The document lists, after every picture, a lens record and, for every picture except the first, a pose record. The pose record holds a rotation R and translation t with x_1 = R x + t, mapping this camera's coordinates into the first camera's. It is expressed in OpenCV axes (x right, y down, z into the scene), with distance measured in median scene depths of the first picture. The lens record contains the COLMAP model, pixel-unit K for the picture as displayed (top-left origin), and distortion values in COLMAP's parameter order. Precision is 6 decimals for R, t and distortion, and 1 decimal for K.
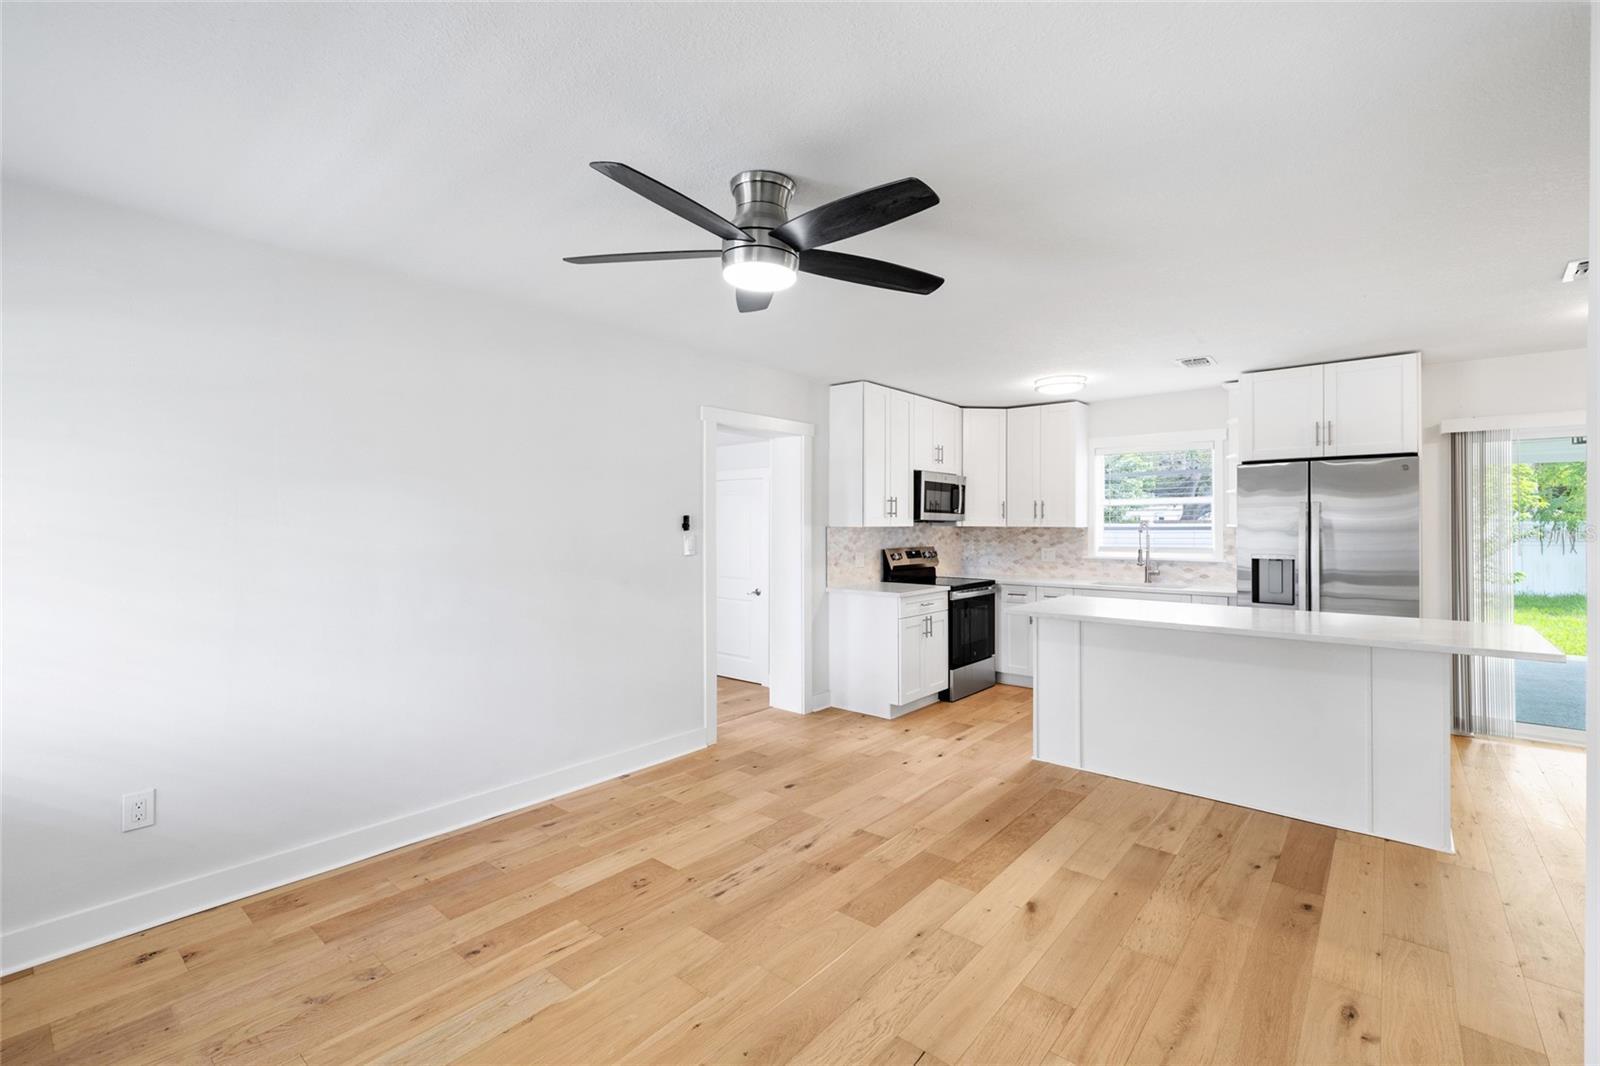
lens RADIAL K [[697.1, 0, 799.5], [0, 697.1, 523.3], [0, 0, 1]] dist [0.005090, -0.000583]
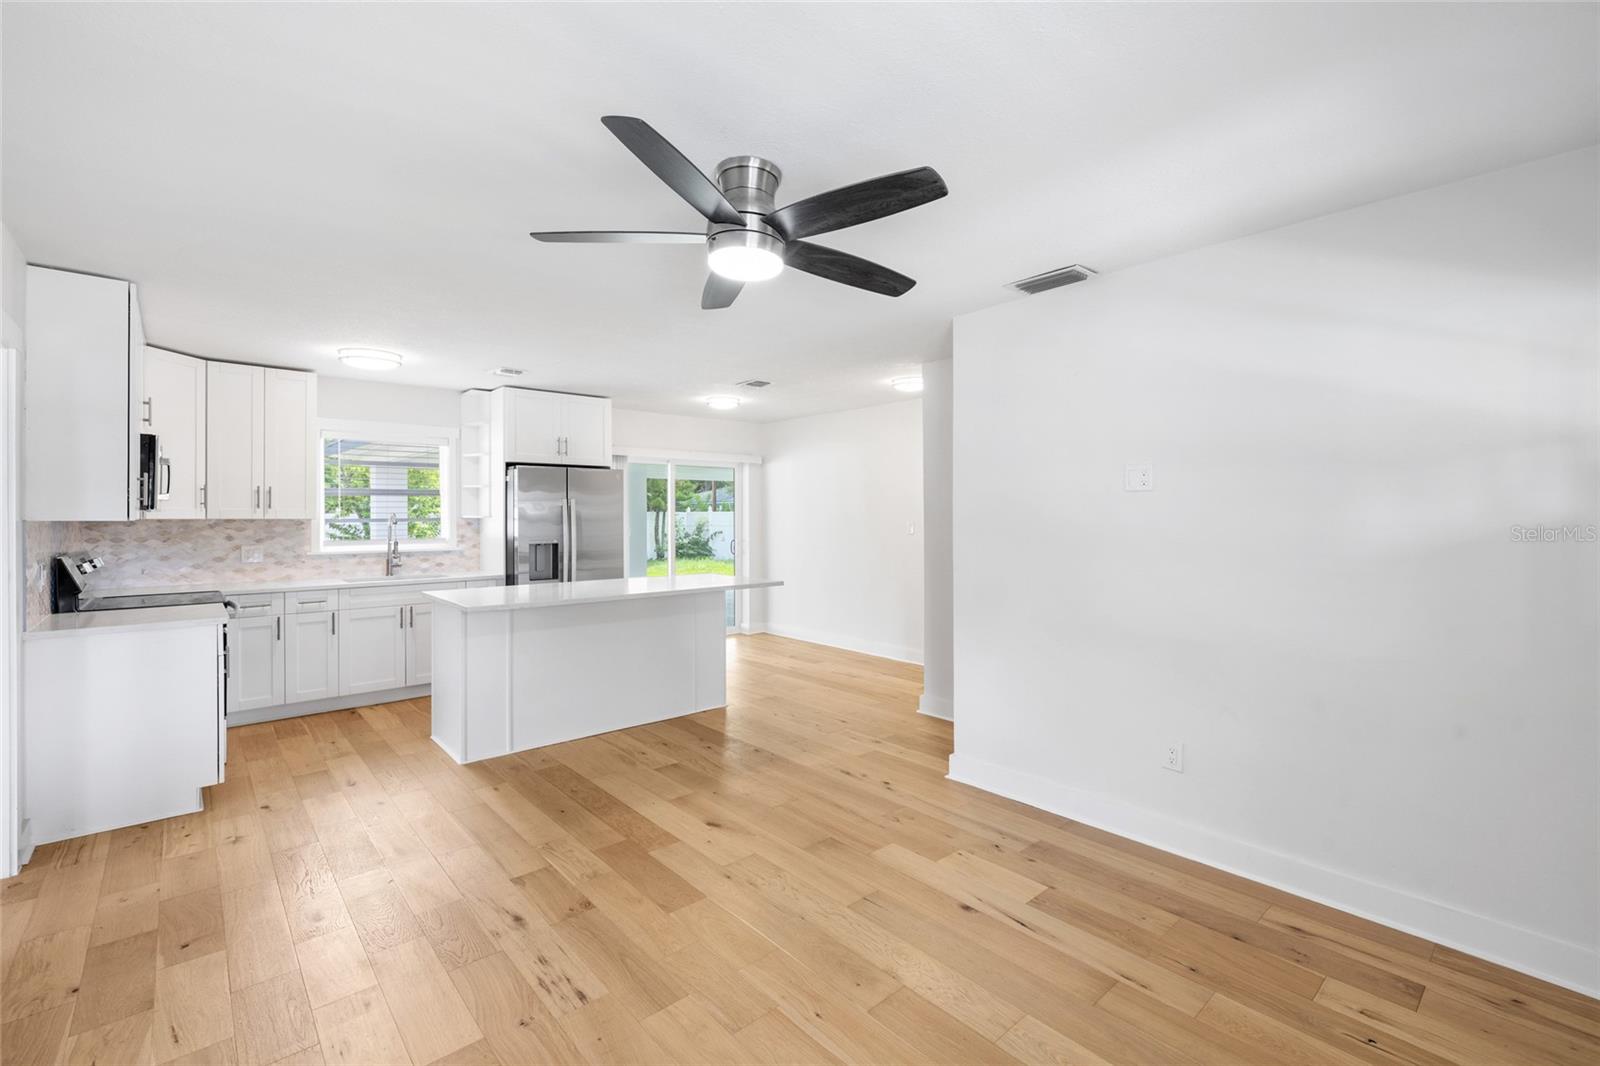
lens RADIAL K [[694.7, 0, 799.6], [0, 694.7, 517.7], [0, 0, 1]] dist [0.002737, 0.000811]
pose [[0.144580, -0.003833, 0.989486, -0.418956], [-0.001912, 0.999990, 0.004153, -0.001188], [-0.989491, -0.002493, 0.144572, 0.324057]]
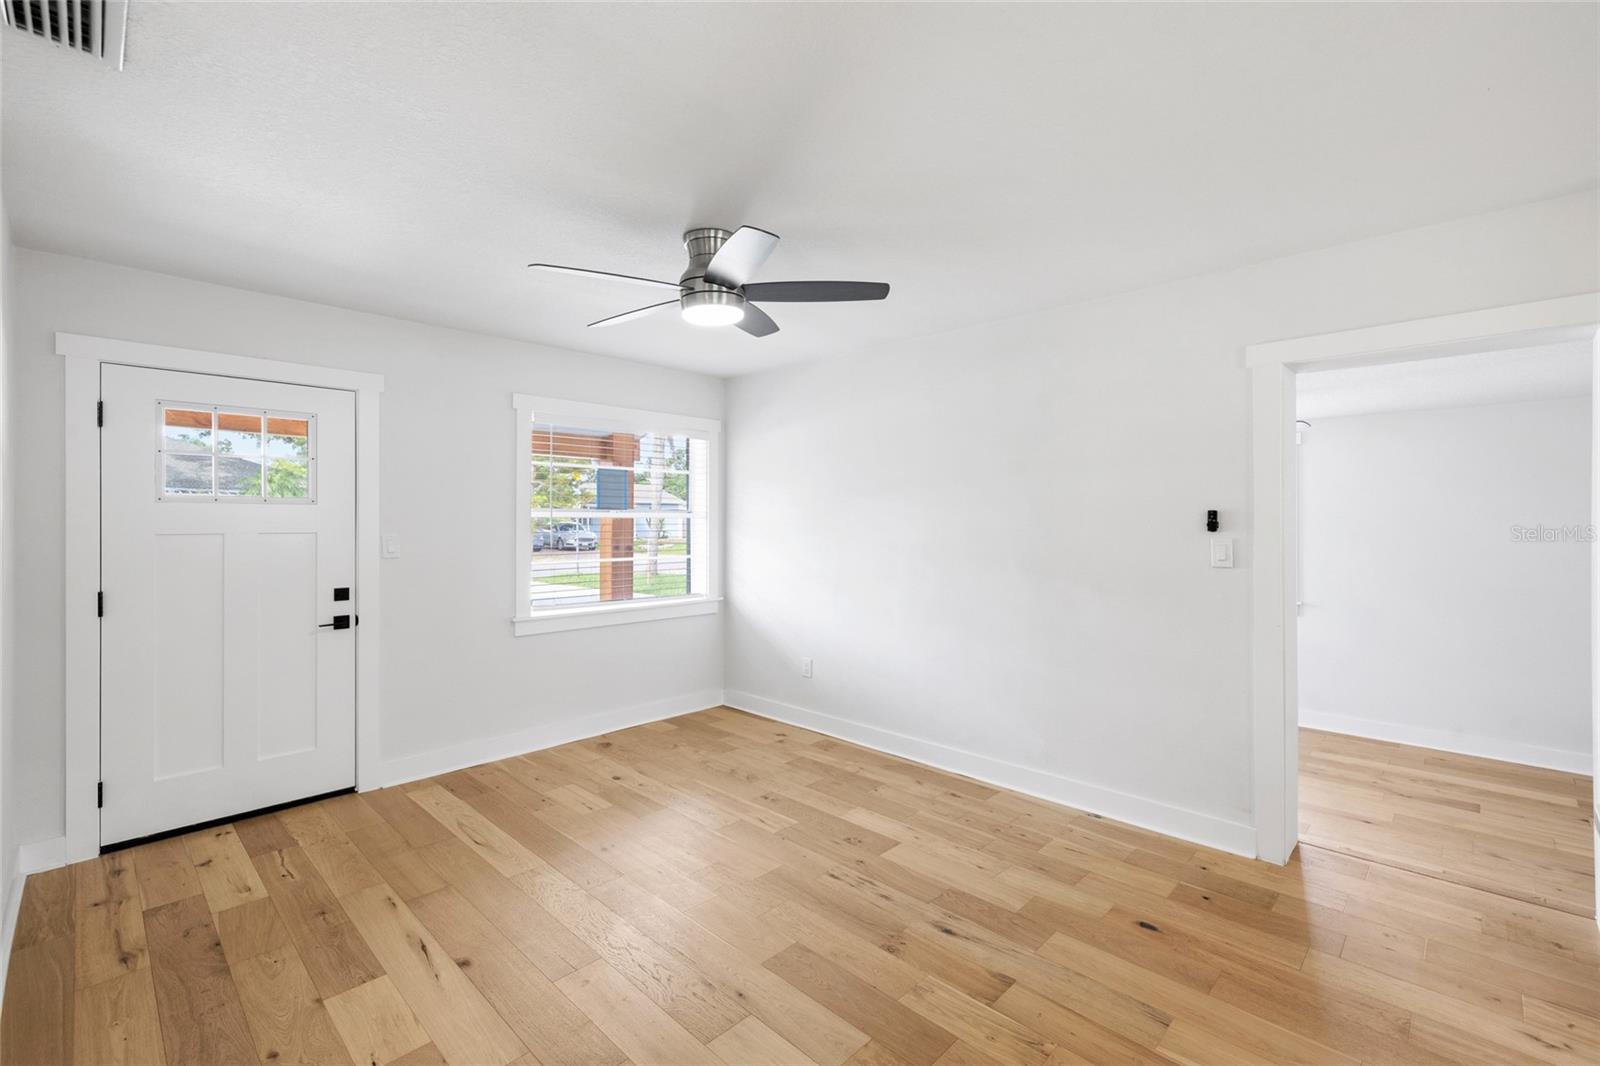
lens RADIAL K [[697.1, 0, 799.5], [0, 697.1, 523.3], [0, 0, 1]] dist [0.005090, -0.000583]
pose [[-0.069228, 0.001097, -0.997600, 0.464359], [0.000823, 0.999999, 0.001043, 0.000201], [0.997601, -0.000748, -0.069229, 0.508975]]
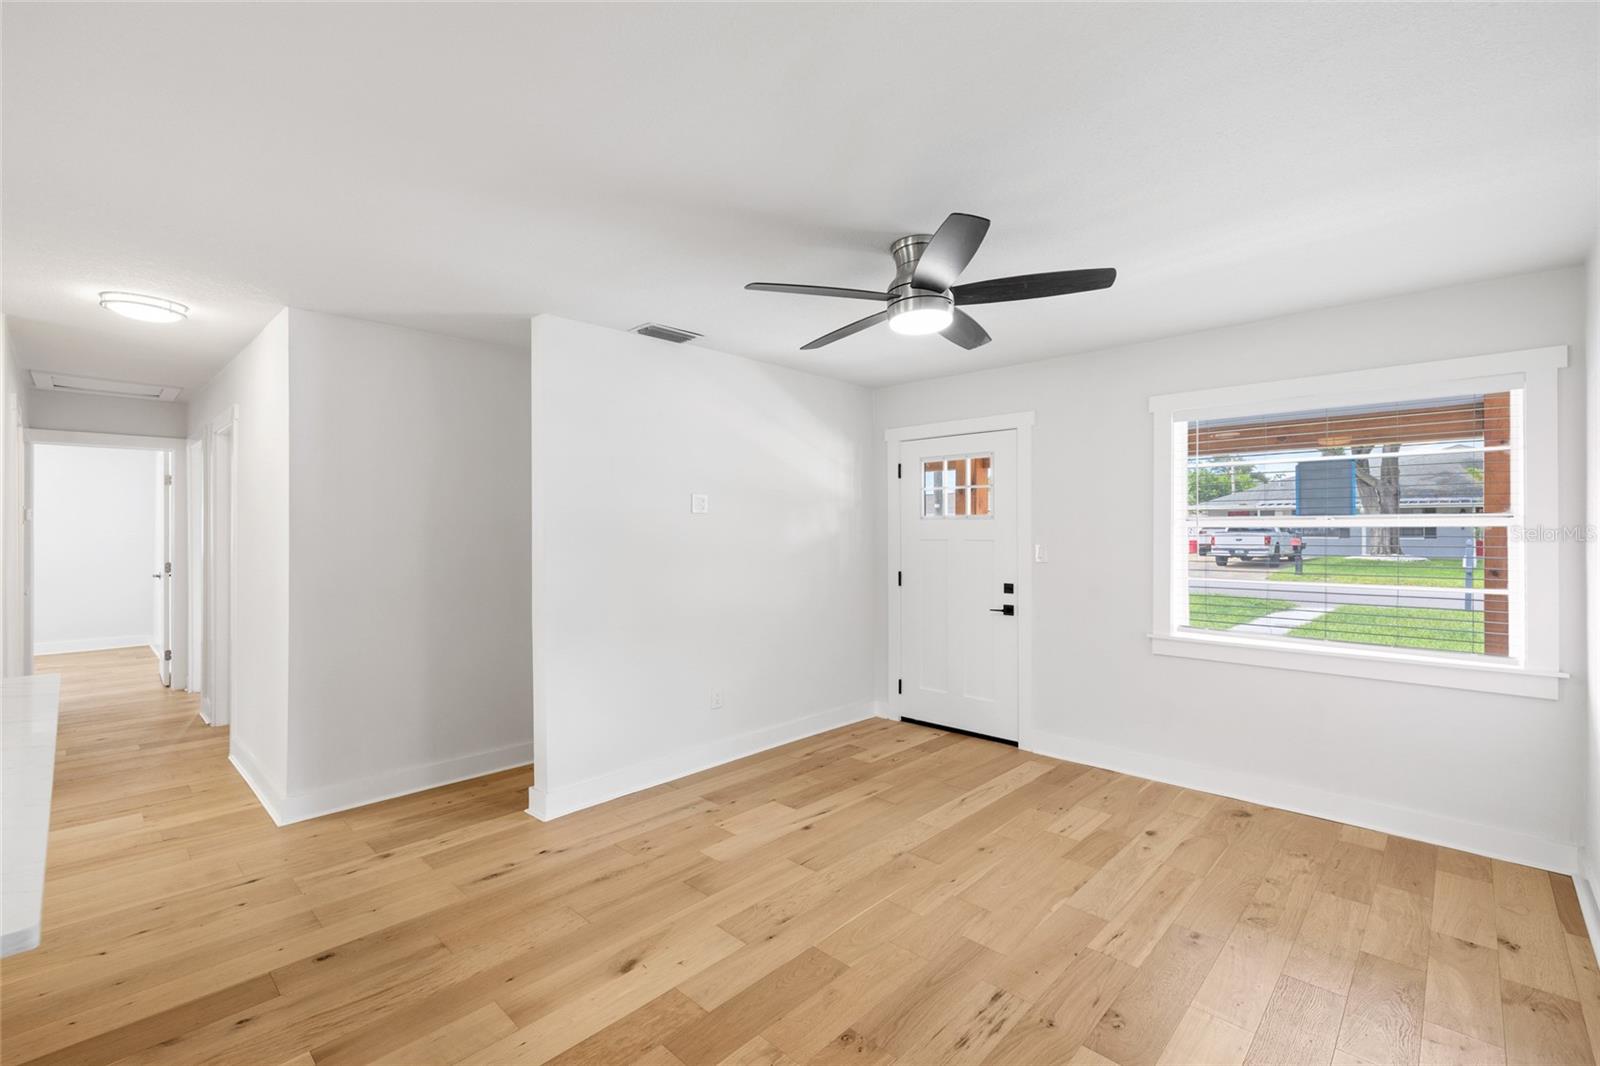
lens RADIAL K [[697.4, 0, 796.3], [0, 697.4, 531.0], [0, 0, 1]] dist [0.003688, 0.000361]
pose [[-0.998111, -0.001894, 0.061406, 0.032808], [-0.002043, 0.999995, -0.002377, 0.000362], [-0.061402, -0.002498, -0.998110, 0.903295]]
